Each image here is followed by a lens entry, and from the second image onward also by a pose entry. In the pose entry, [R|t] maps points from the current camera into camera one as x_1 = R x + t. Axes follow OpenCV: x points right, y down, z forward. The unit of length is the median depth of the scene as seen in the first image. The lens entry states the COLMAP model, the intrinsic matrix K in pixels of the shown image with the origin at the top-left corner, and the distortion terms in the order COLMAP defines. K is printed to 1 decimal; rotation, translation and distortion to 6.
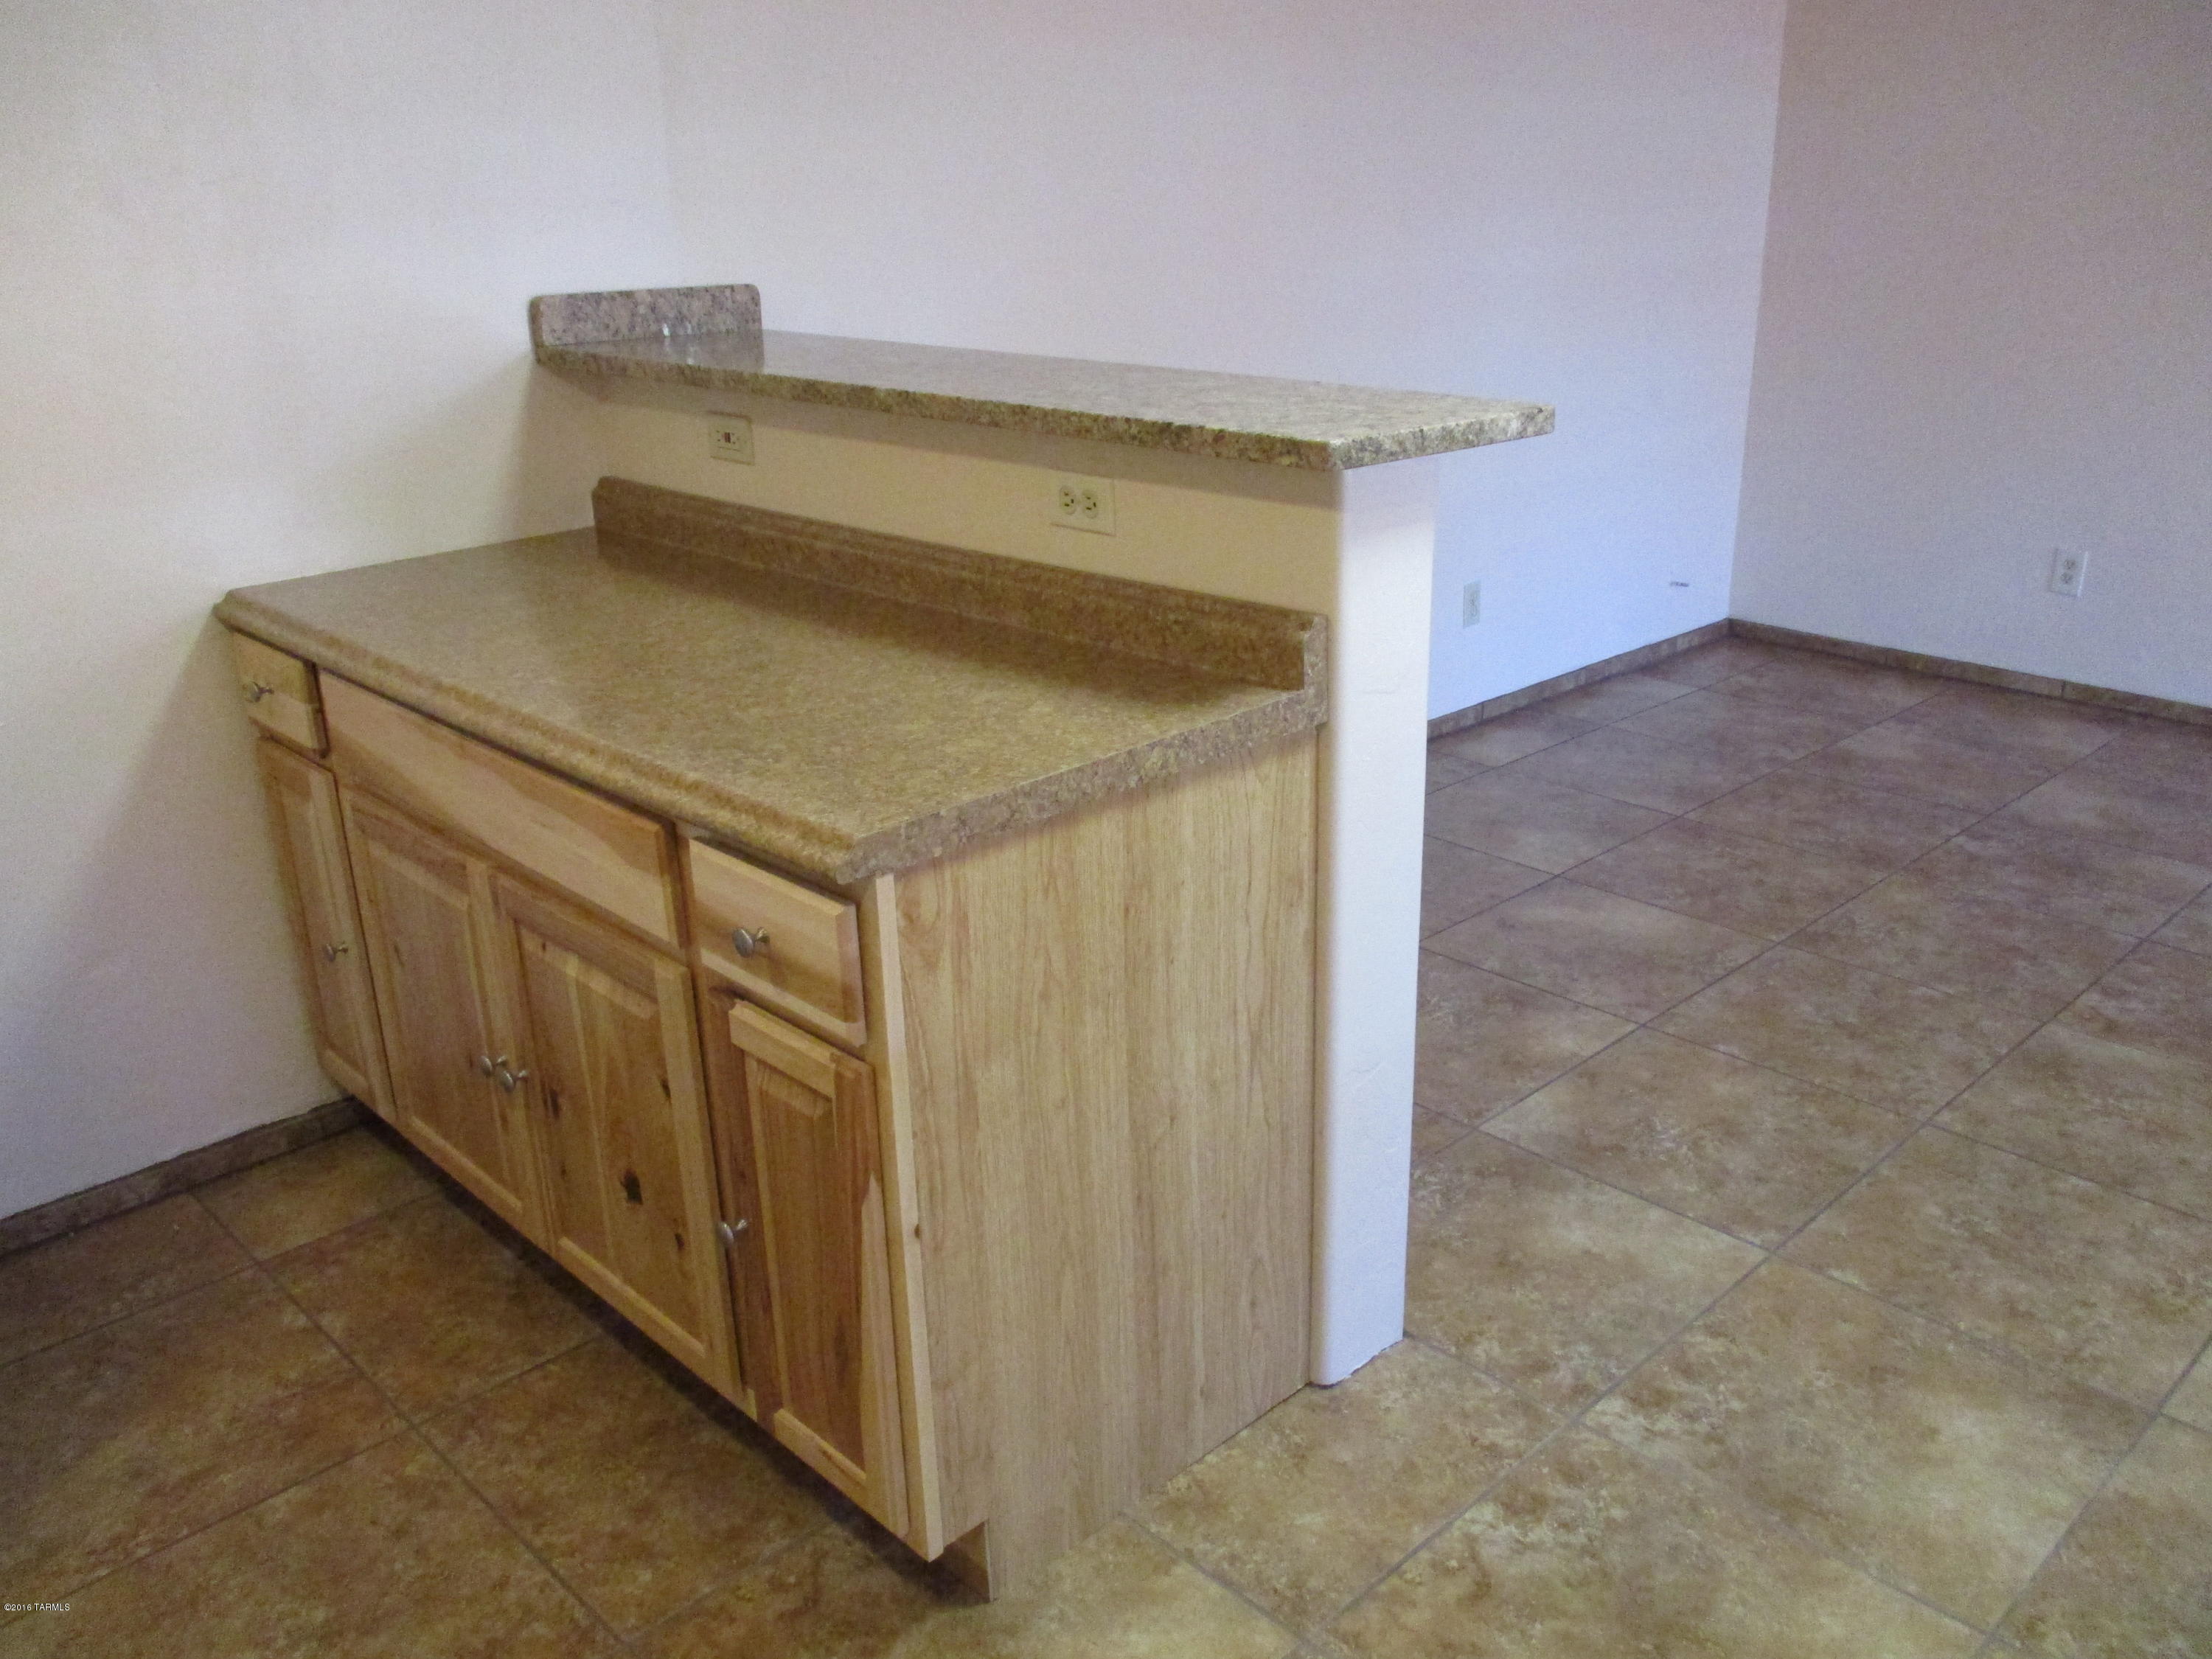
lens RADIAL K [[1840.6, 0, 1106.0], [0, 1840.6, 829.5], [0, 0, 1]] dist [-0.023656, 0.001031]
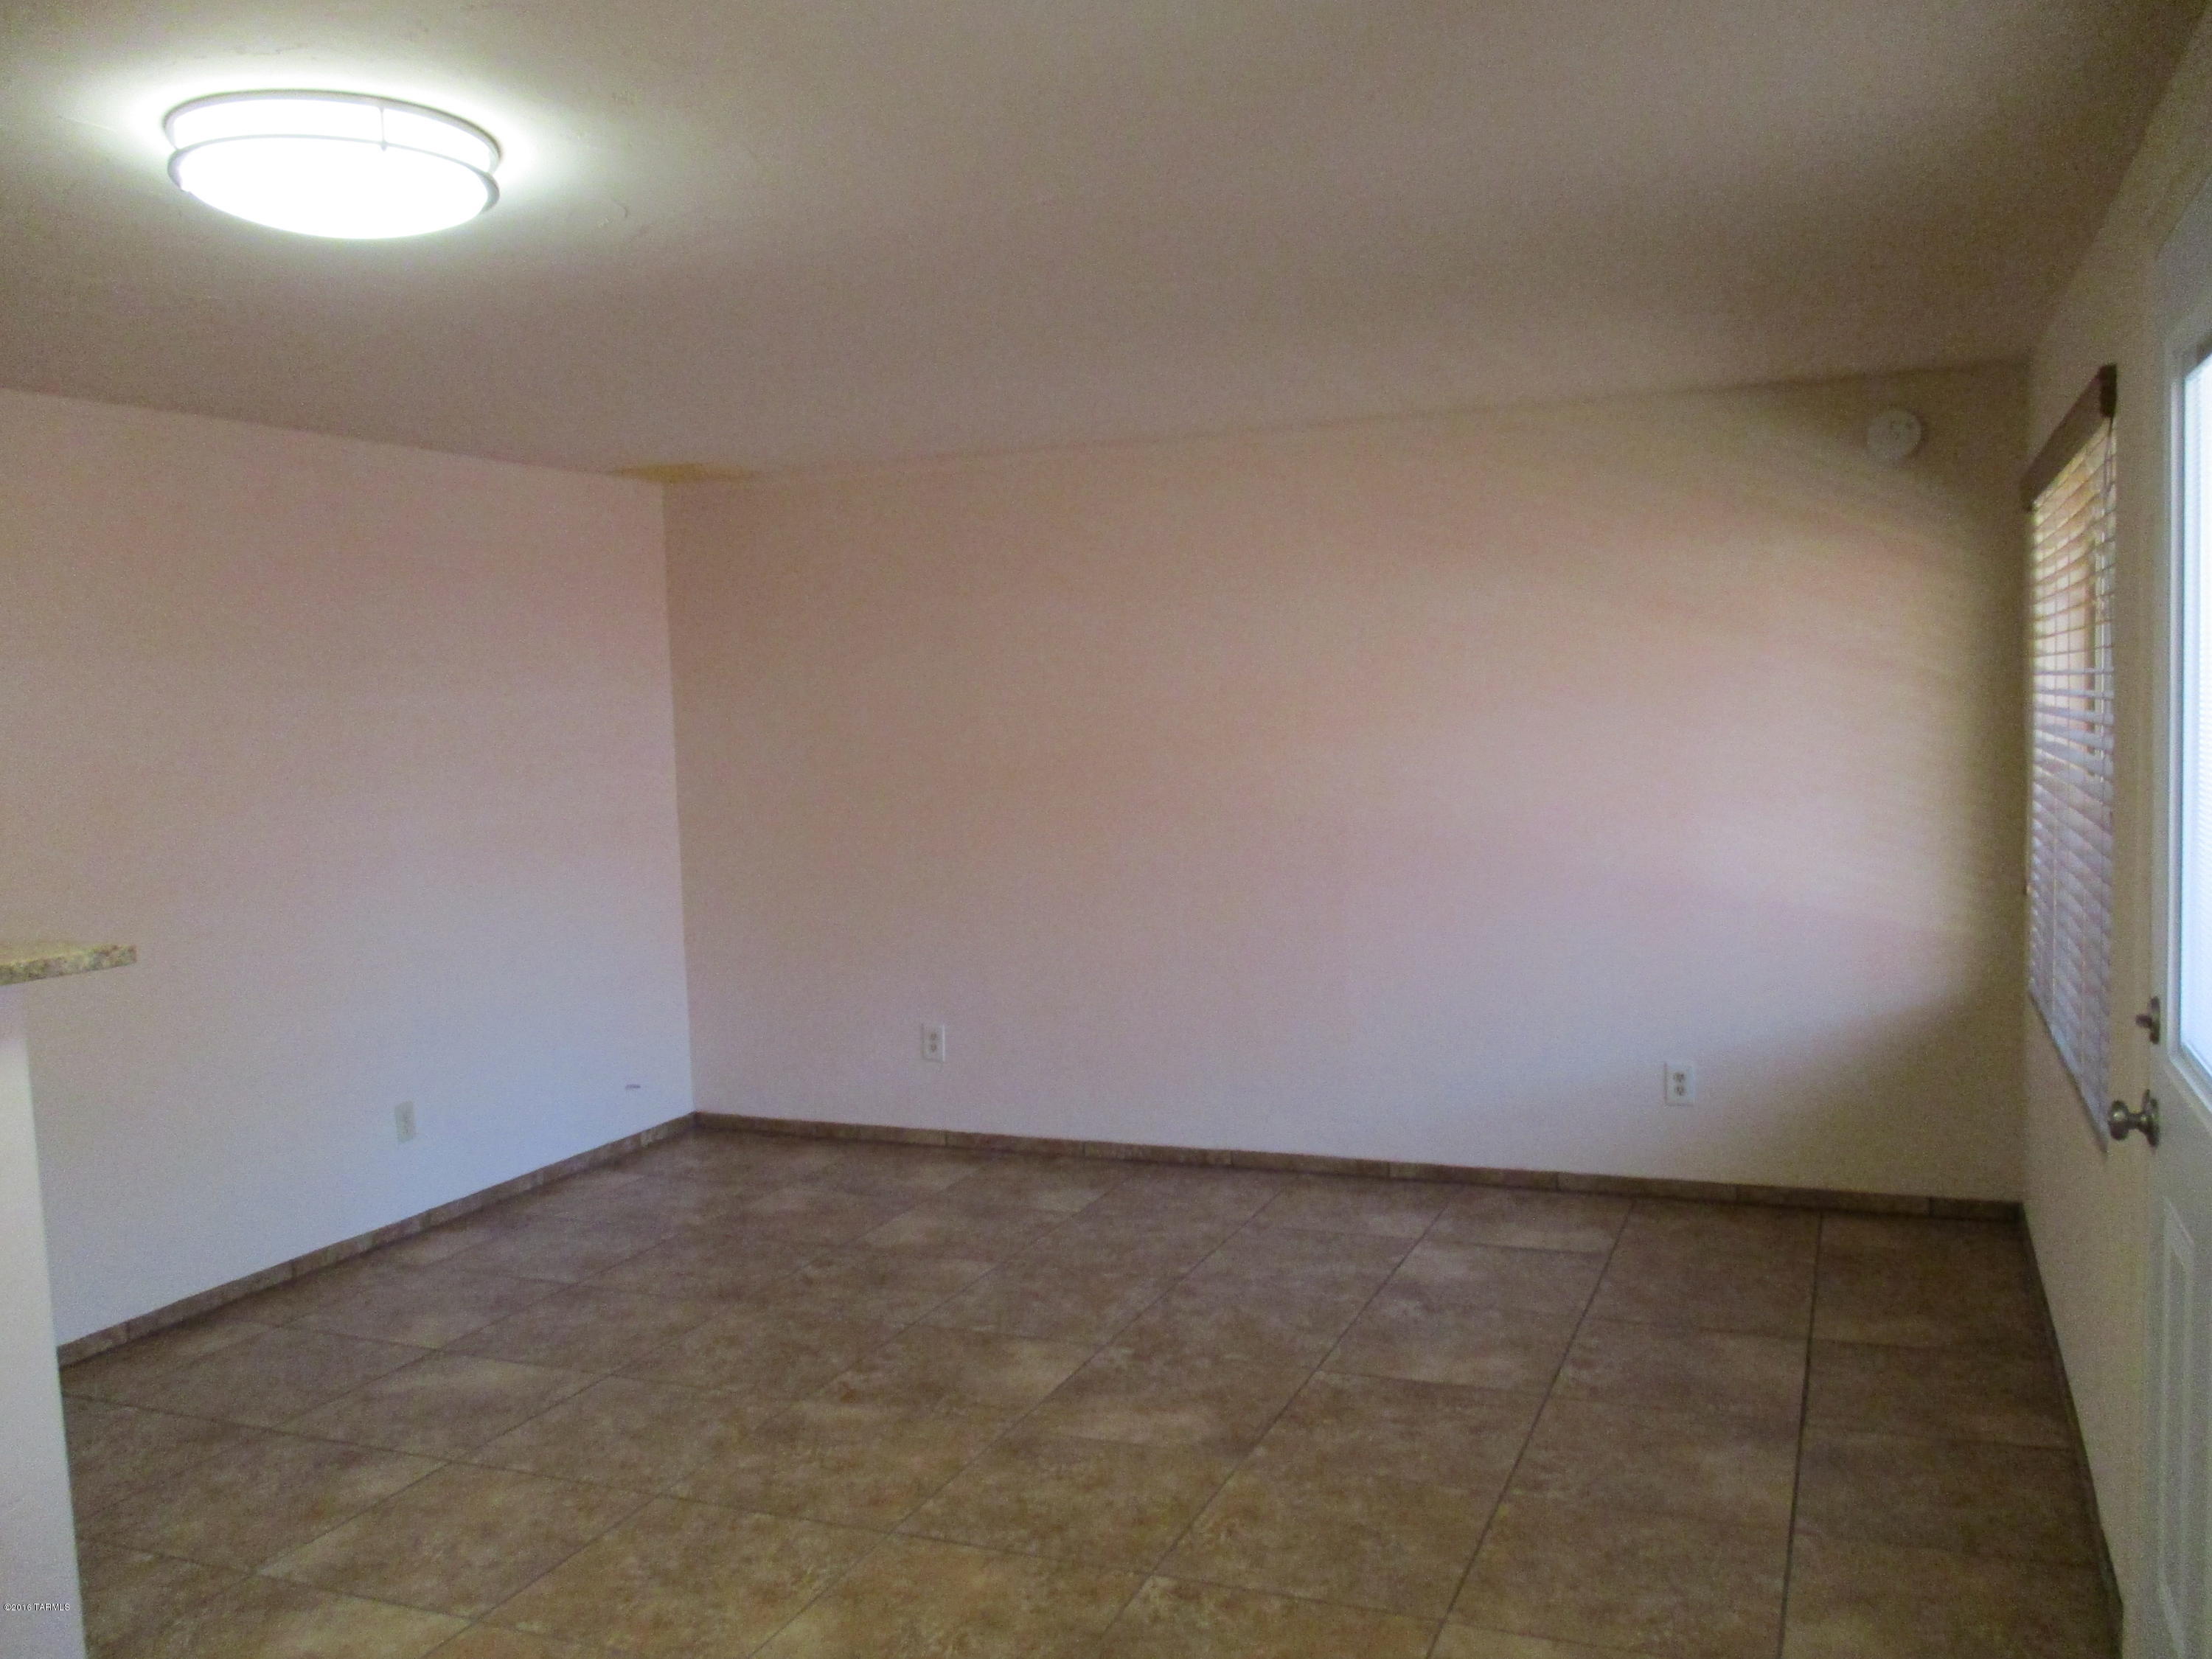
lens RADIAL K [[1842.6, 0, 1116.2], [0, 1842.6, 825.1], [0, 0, 1]] dist [-0.029573, 0.013342]
pose [[0.915962, -0.046748, 0.398533, 0.328869], [0.159727, 0.953591, -0.255249, 0.120081], [-0.368105, 0.297455, 0.880920, -0.390717]]
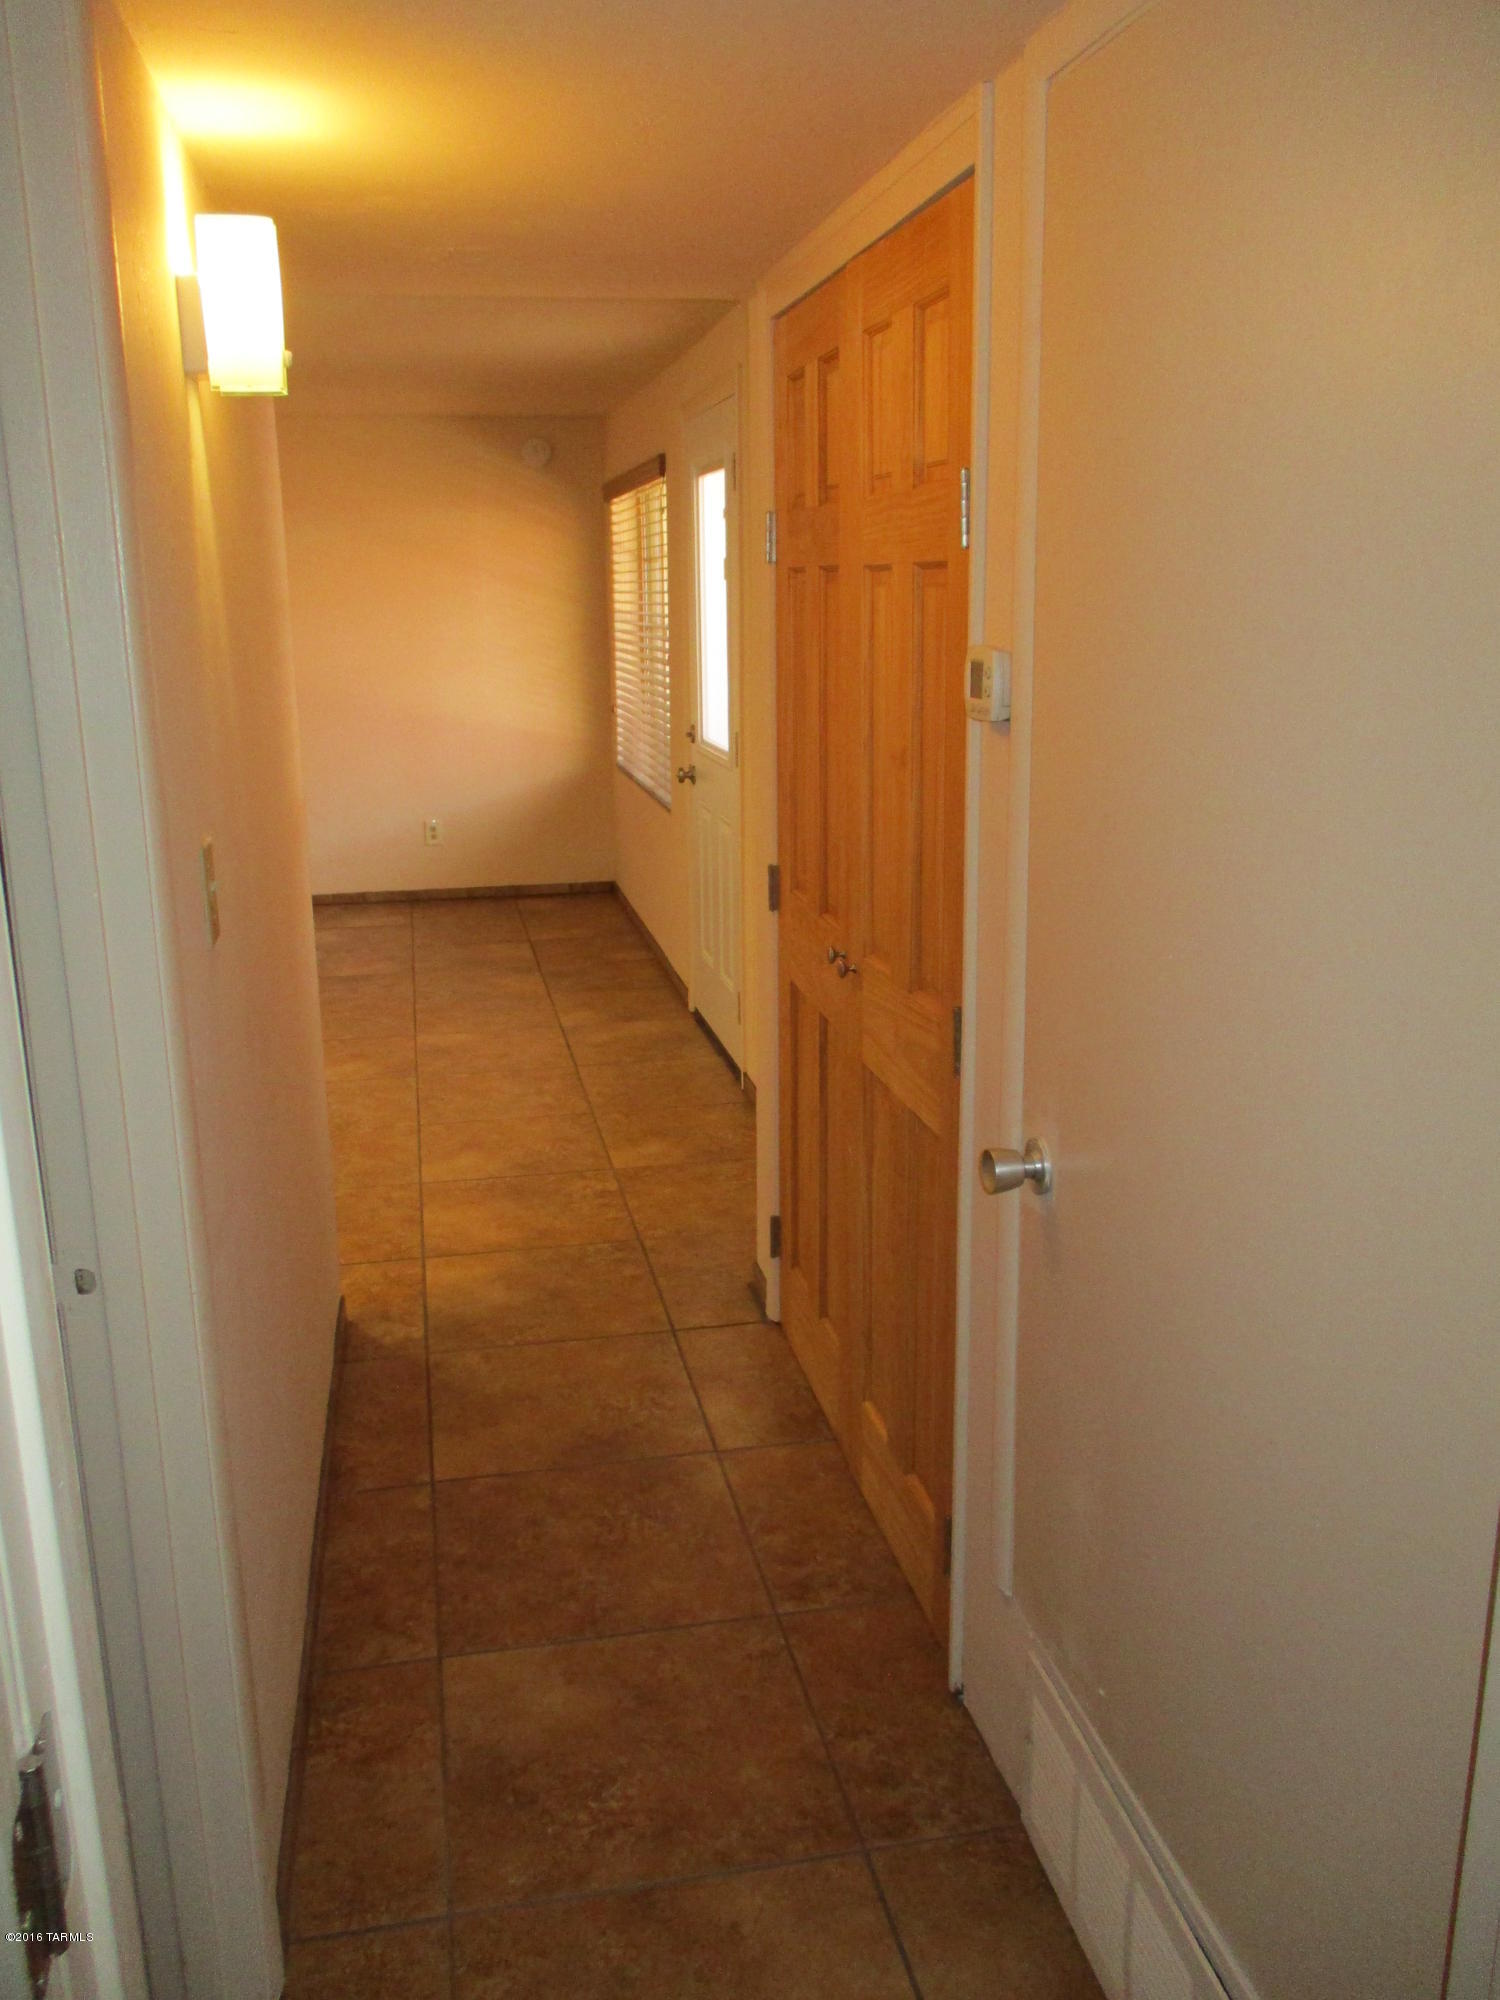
lens RADIAL K [[1666.0, 0, 748.5], [0, 1666.0, 1010.8], [0, 0, 1]] dist [-0.029573, 0.013342]
pose [[0.538845, -0.203361, 0.817491, -0.750472], [0.295571, 0.954371, 0.042588, 0.364845], [-0.788850, 0.218678, 0.574365, -1.031025]]
